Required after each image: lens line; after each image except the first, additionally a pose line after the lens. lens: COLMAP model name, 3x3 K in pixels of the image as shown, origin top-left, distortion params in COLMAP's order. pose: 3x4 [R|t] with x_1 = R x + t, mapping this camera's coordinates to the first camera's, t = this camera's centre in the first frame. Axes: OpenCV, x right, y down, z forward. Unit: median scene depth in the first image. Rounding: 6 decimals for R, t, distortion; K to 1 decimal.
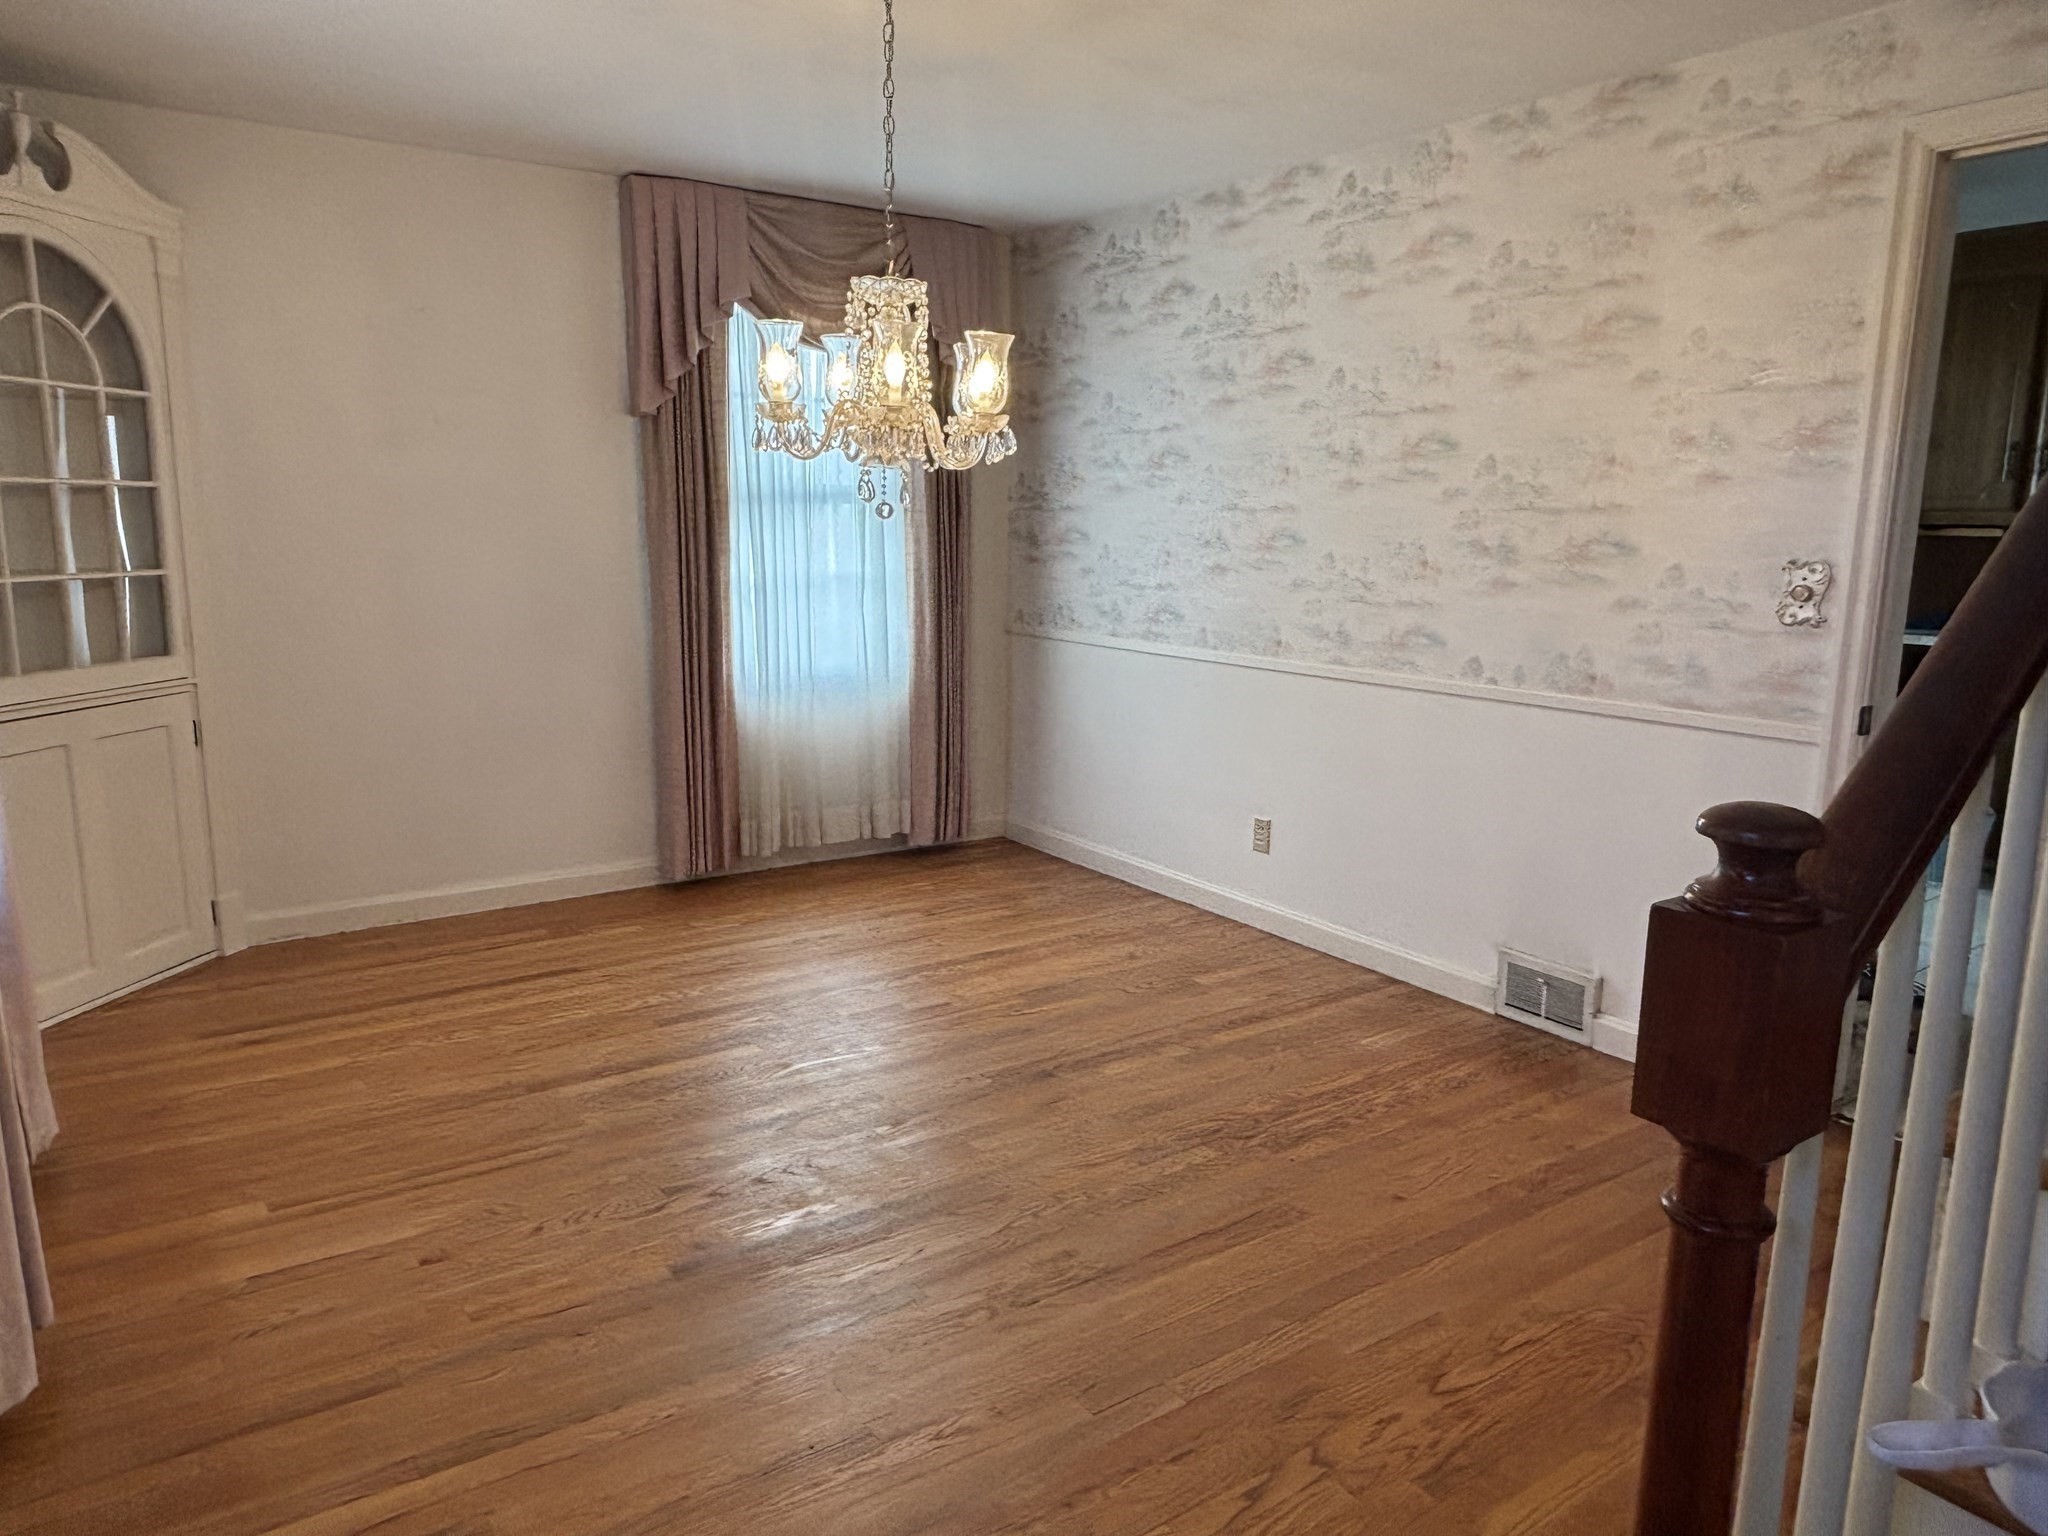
lens RADIAL K [[1324.5, 0, 1005.2], [0, 1324.5, 788.2], [0, 0, 1]] dist [0.008259, -0.002574]
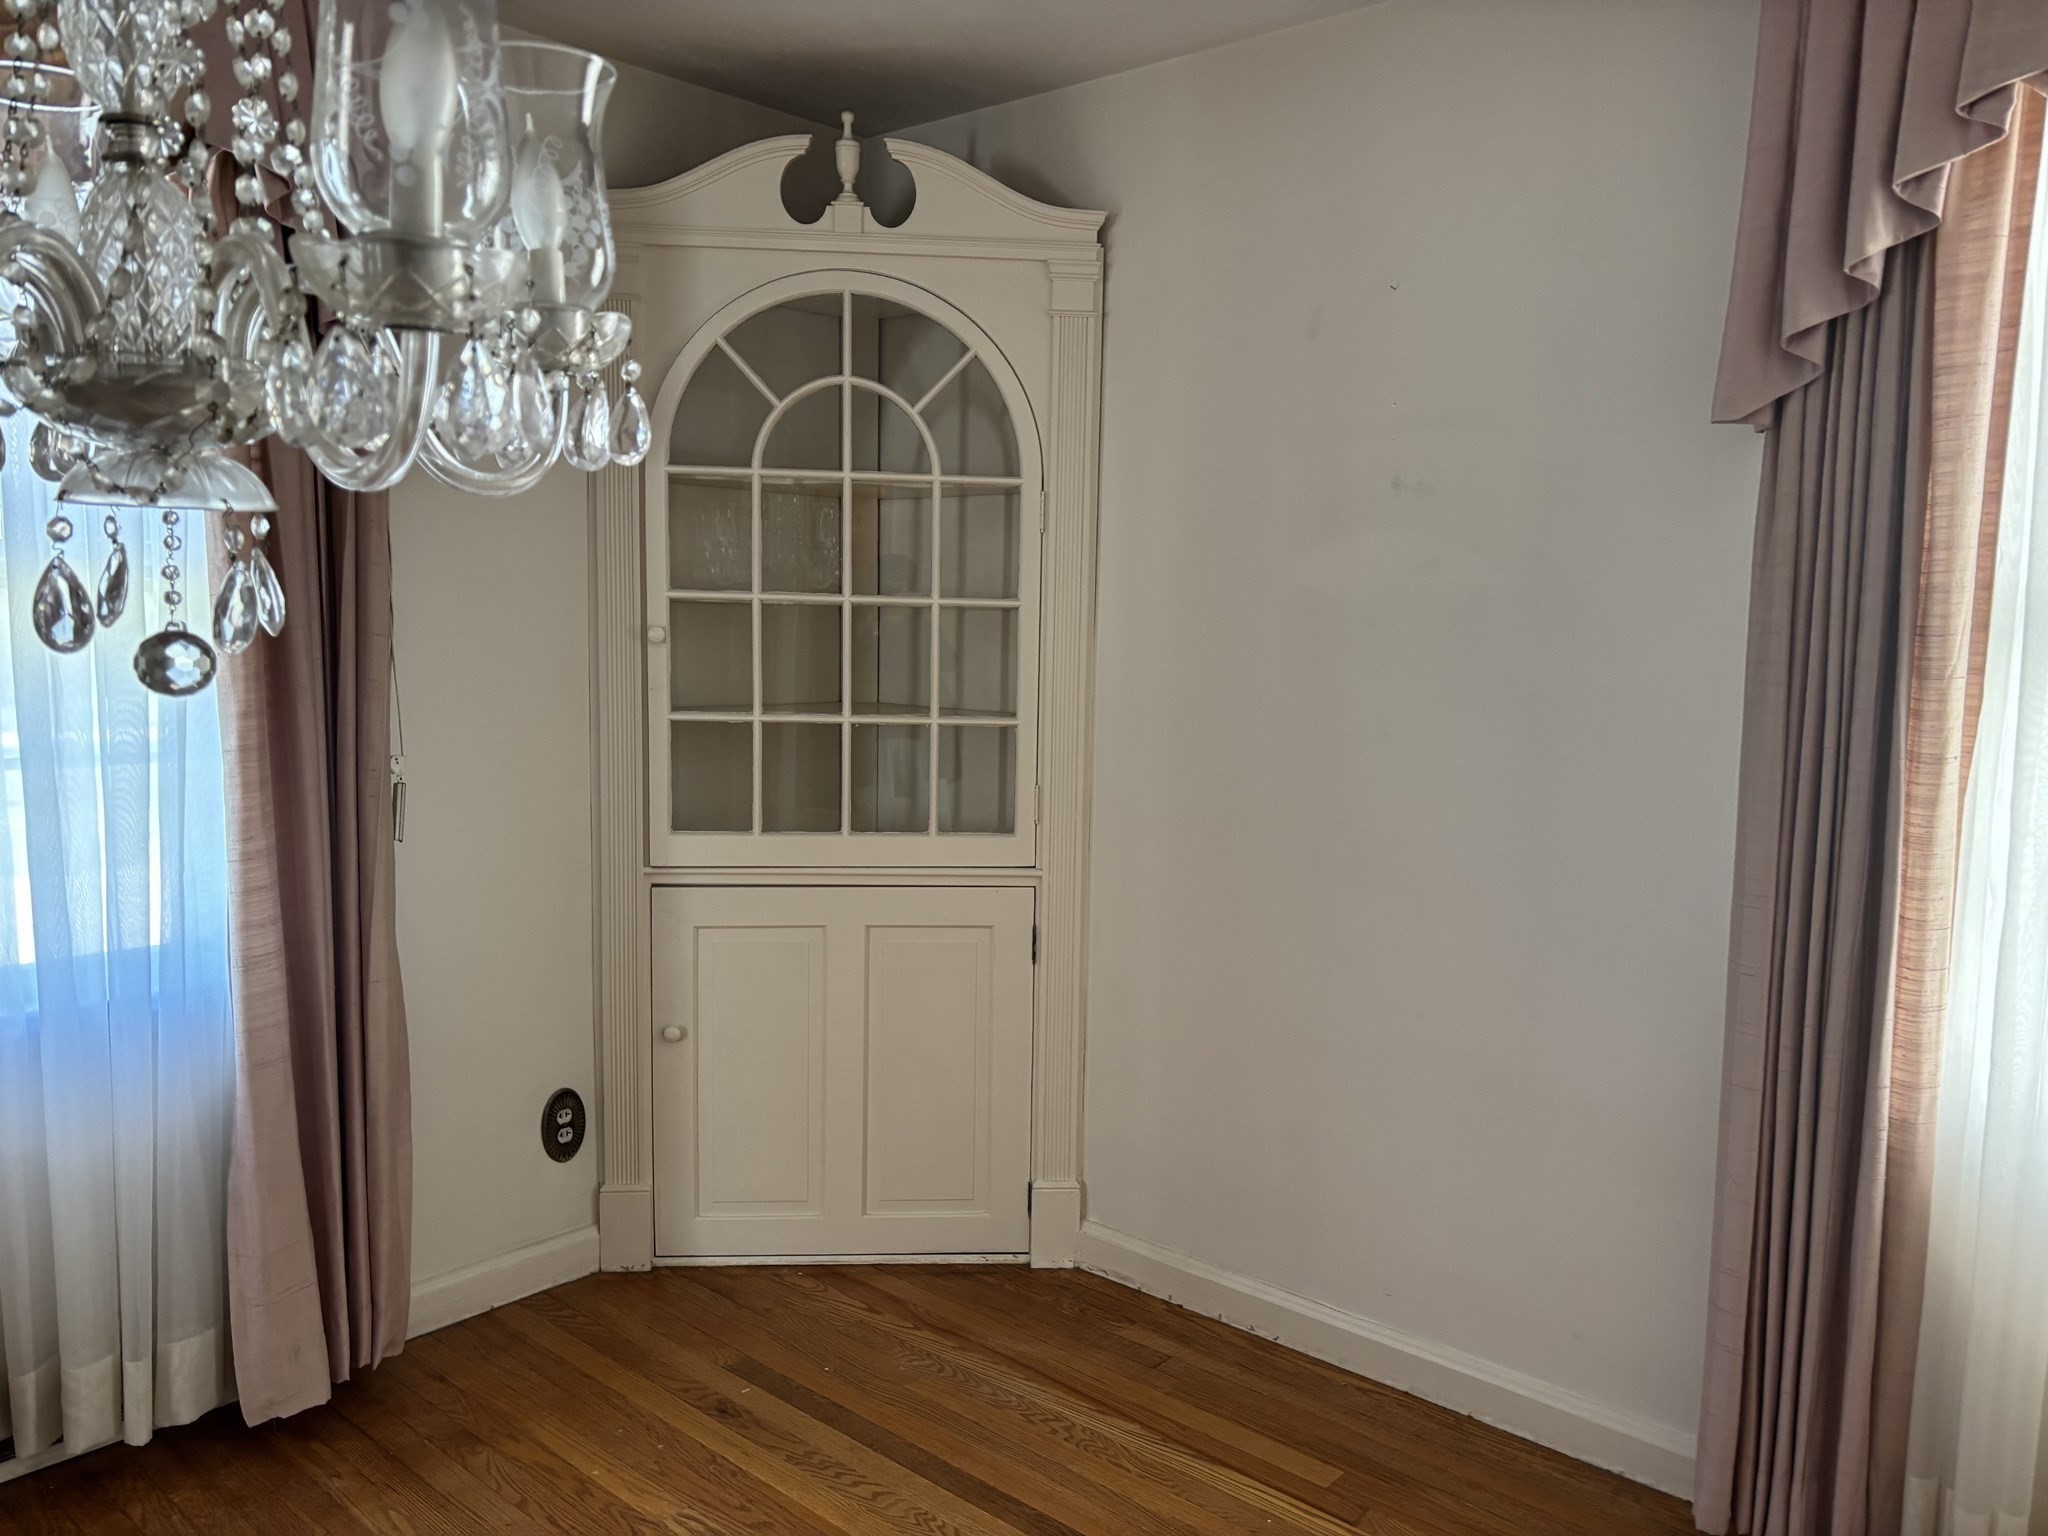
lens RADIAL K [[1552.1, 0, 1024.0], [0, 1552.1, 768.0], [0, 0, 1]] dist [0.027281, -0.006089]
pose [[0.259161, 0.094569, -0.961193, 0.190034], [-0.212555, 0.976380, 0.038753, -0.178524], [0.942155, 0.194264, 0.273141, 0.815456]]
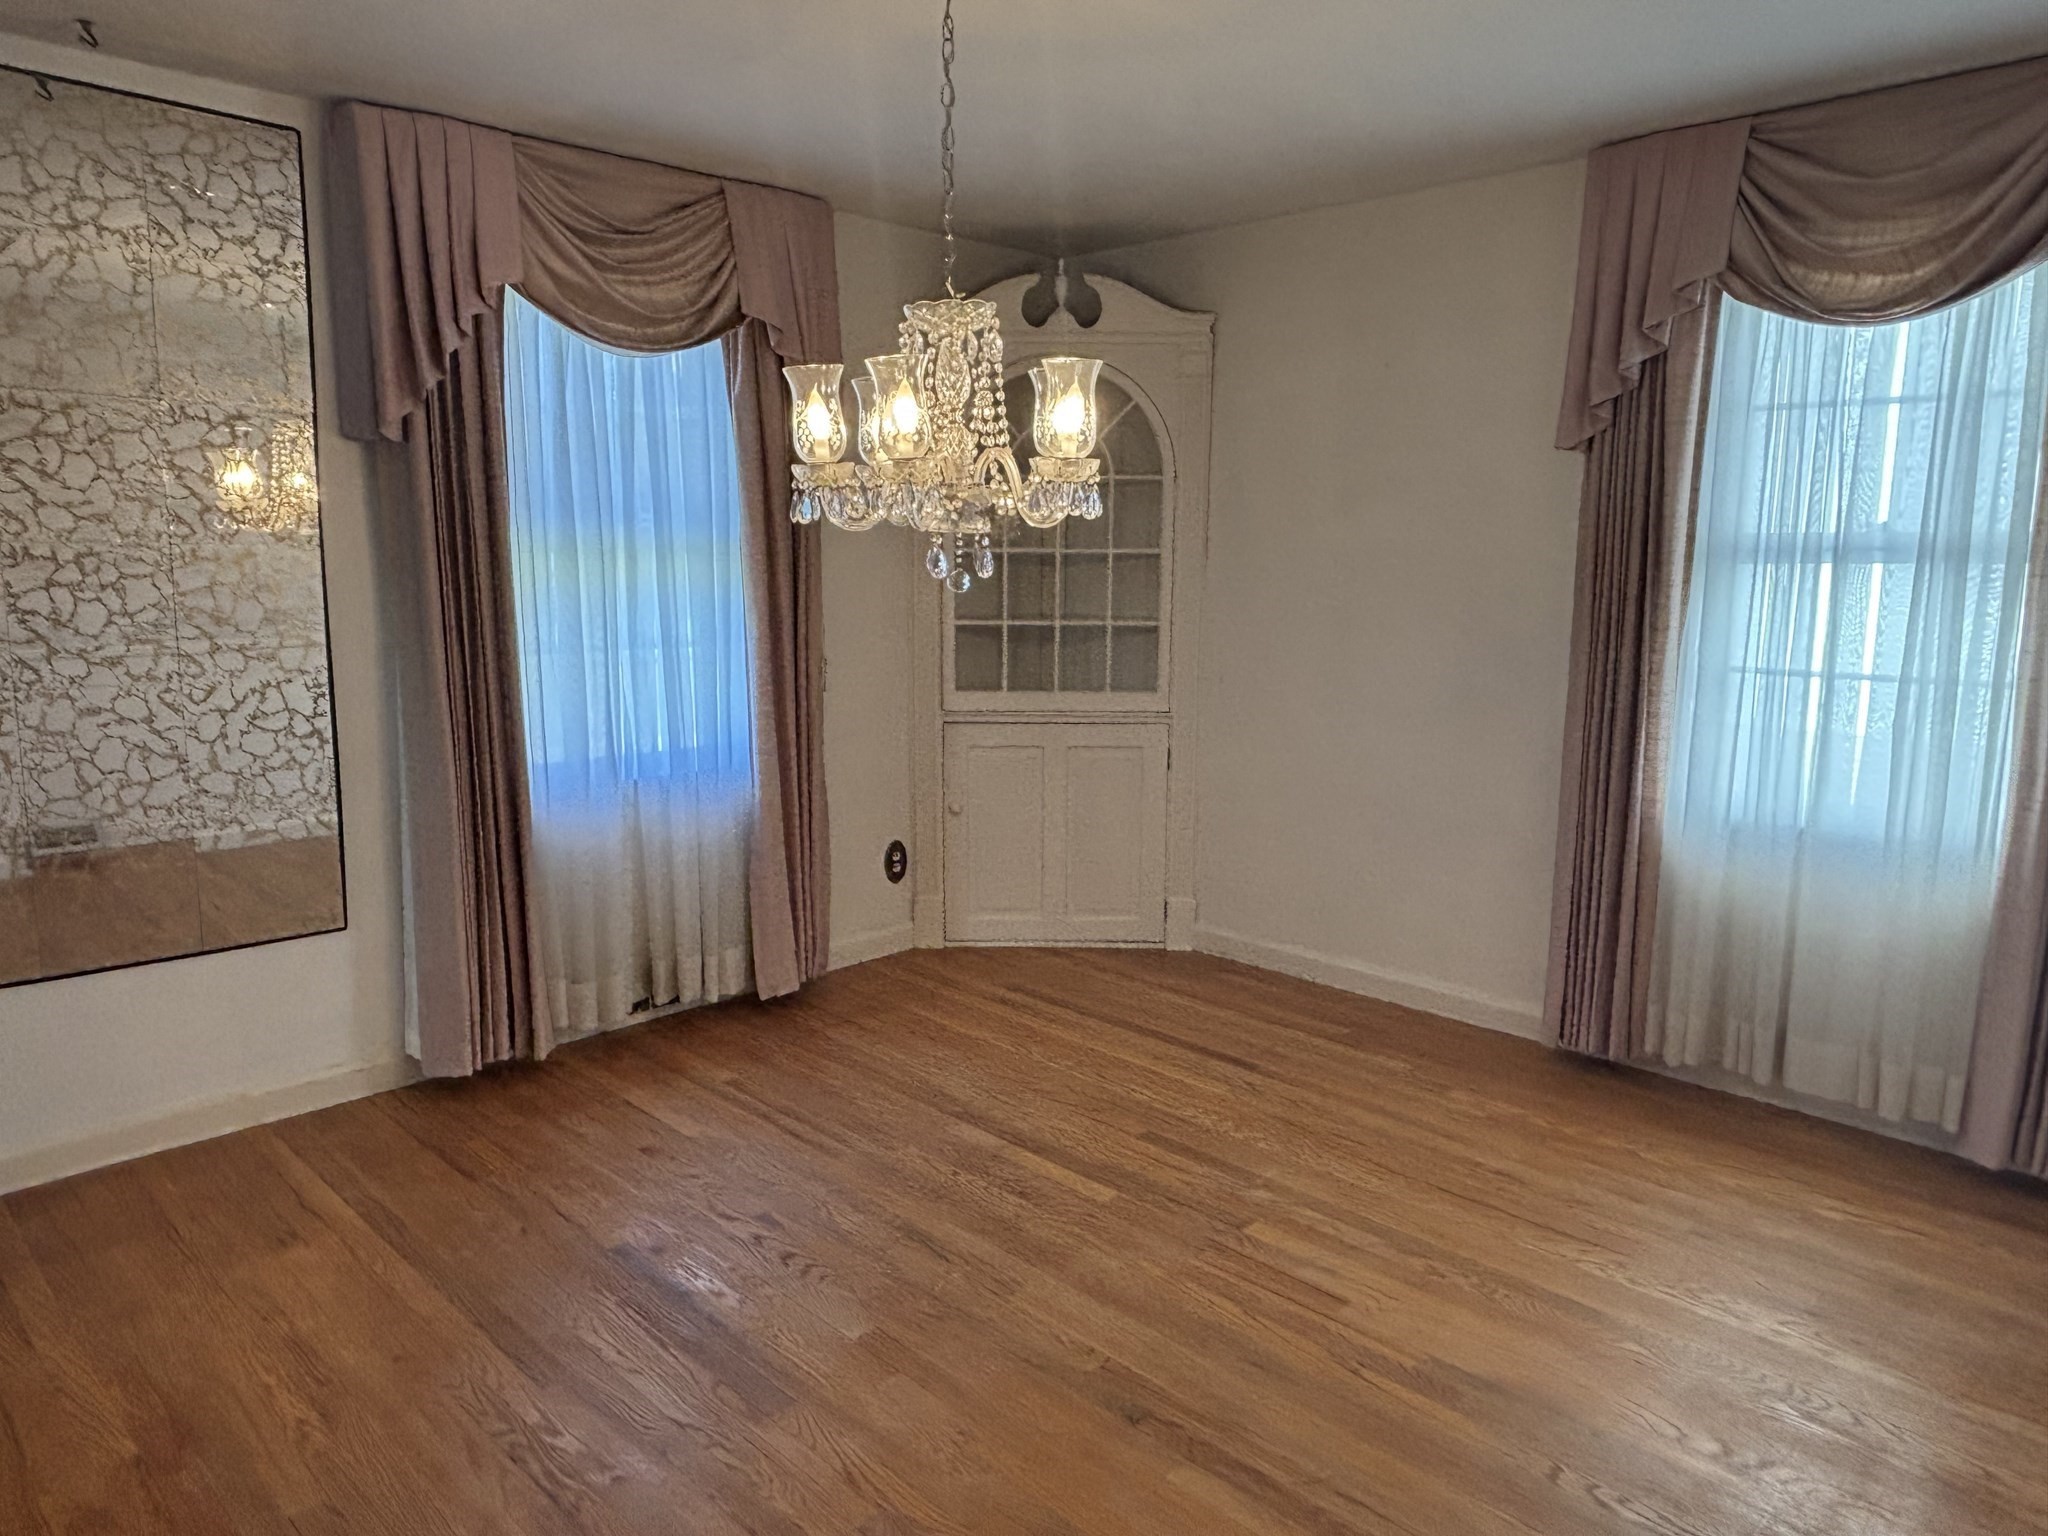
lens RADIAL K [[1324.5, 0, 1005.2], [0, 1324.5, 788.2], [0, 0, 1]] dist [0.008259, -0.002574]
pose [[0.191751, 0.166419, -0.967231, 0.552593], [-0.200729, 0.971336, 0.127332, -0.148259], [0.960697, 0.169736, 0.219660, 0.657407]]
